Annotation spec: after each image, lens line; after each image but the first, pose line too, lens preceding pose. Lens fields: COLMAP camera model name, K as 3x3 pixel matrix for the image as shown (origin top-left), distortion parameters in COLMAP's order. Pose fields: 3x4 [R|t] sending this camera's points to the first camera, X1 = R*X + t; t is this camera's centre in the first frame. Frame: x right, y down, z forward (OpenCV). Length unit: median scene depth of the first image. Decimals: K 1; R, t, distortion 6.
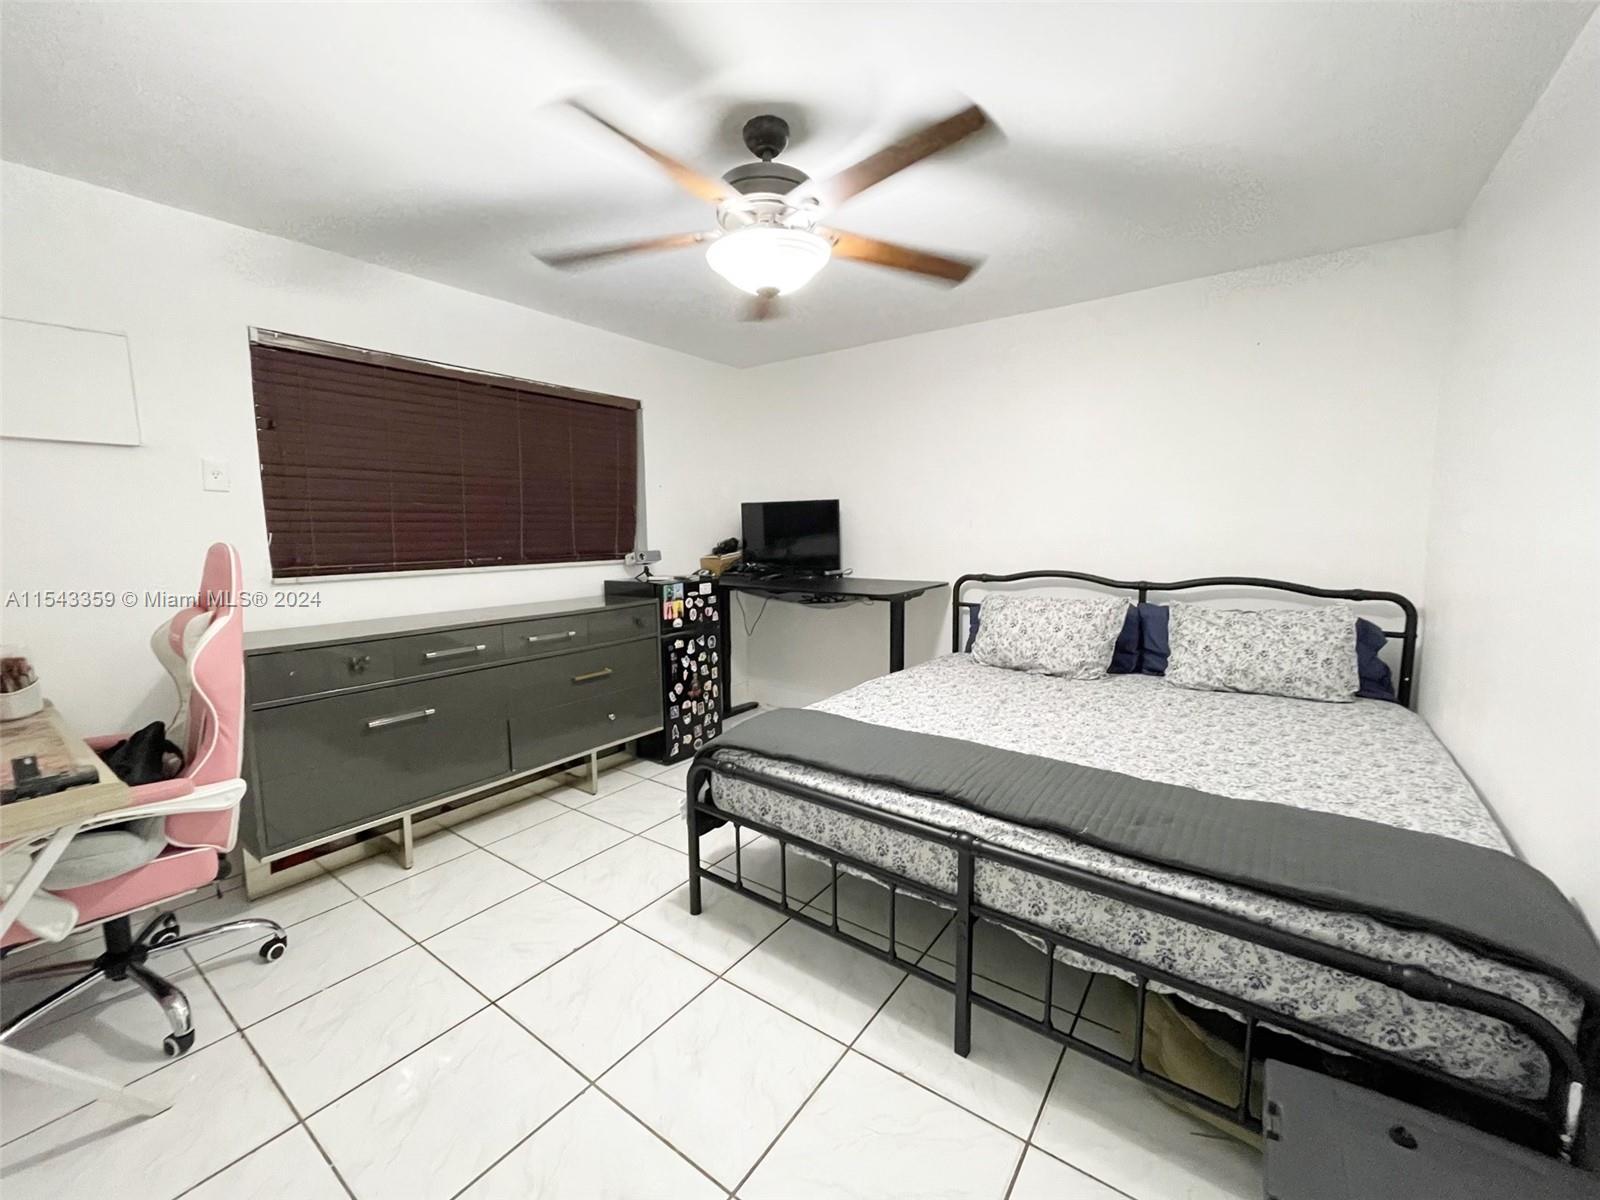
lens RADIAL K [[641.8, 0, 800.2], [0, 641.8, 599.1], [0, 0, 1]] dist [0.000604, -0.000020]
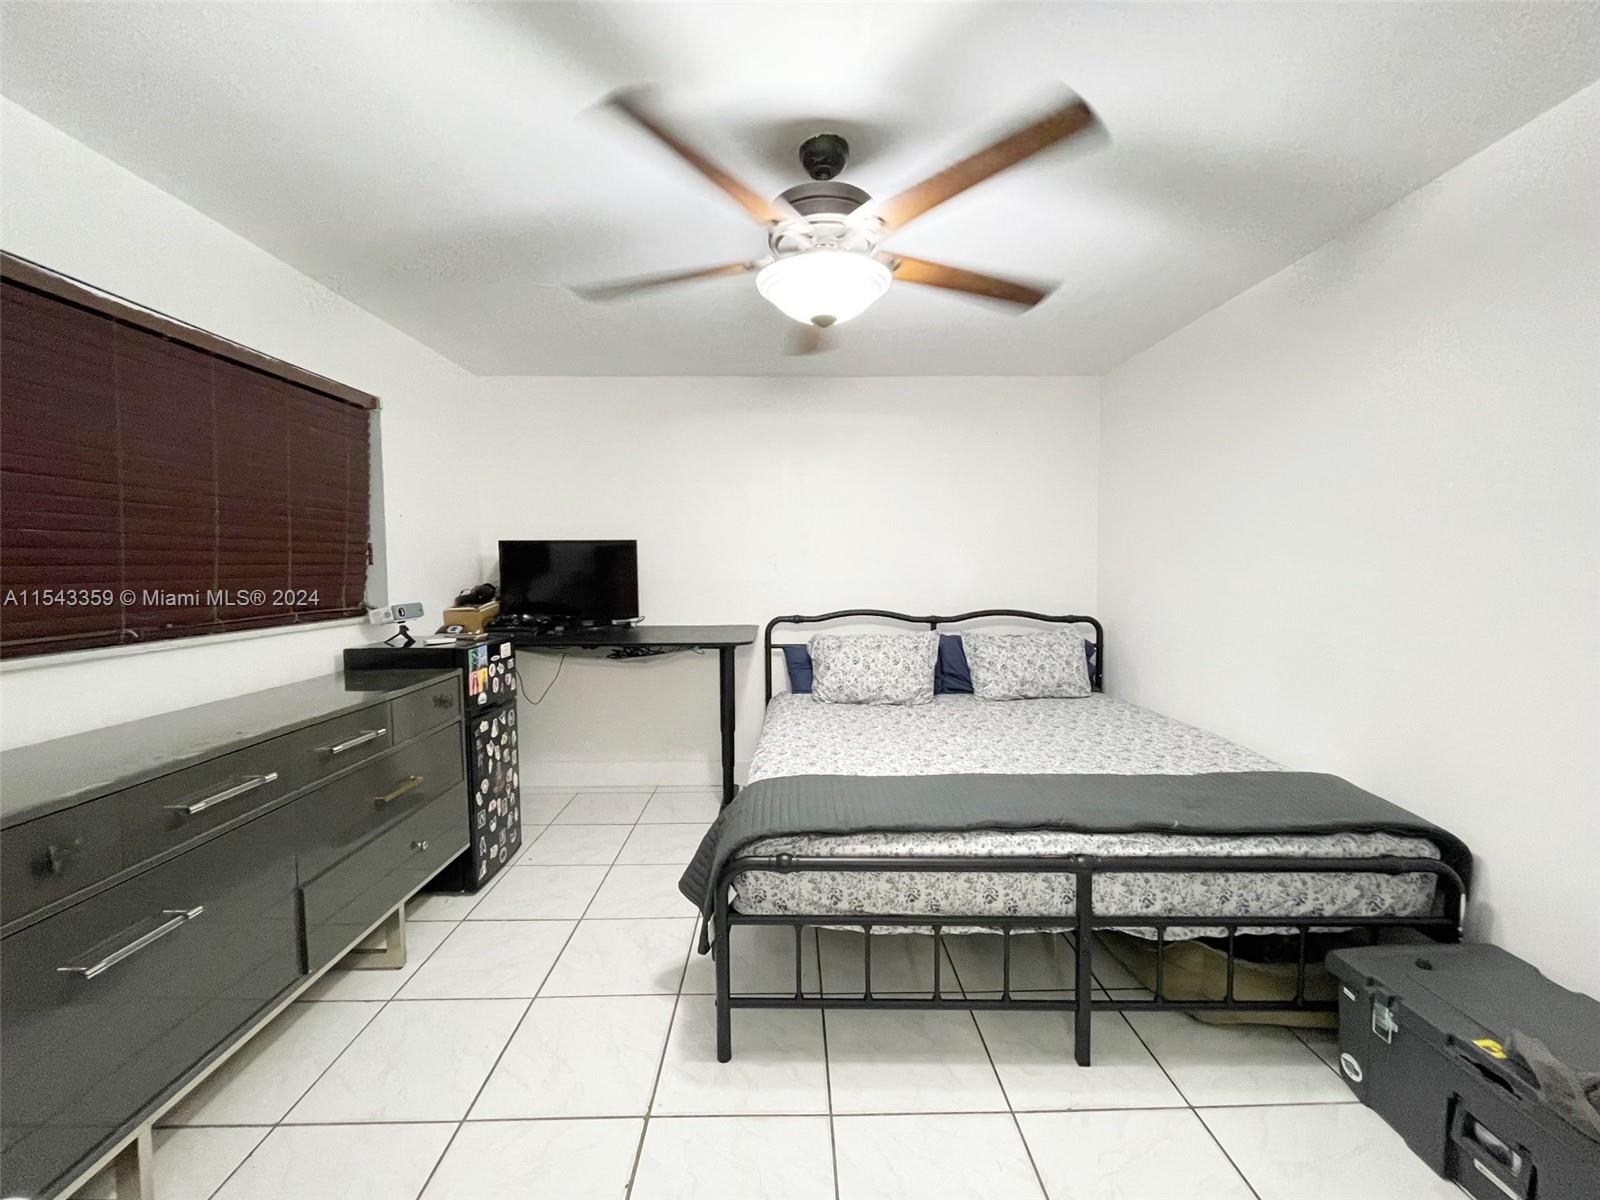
lens RADIAL K [[641.8, 0, 799.2], [0, 641.8, 598.2], [0, 0, 1]] dist [0.000604, -0.000020]
pose [[0.800145, -0.027669, 0.599167, -0.483076], [0.063823, 0.997192, -0.039181, -0.037965], [-0.596401, 0.069591, 0.799664, 0.236784]]
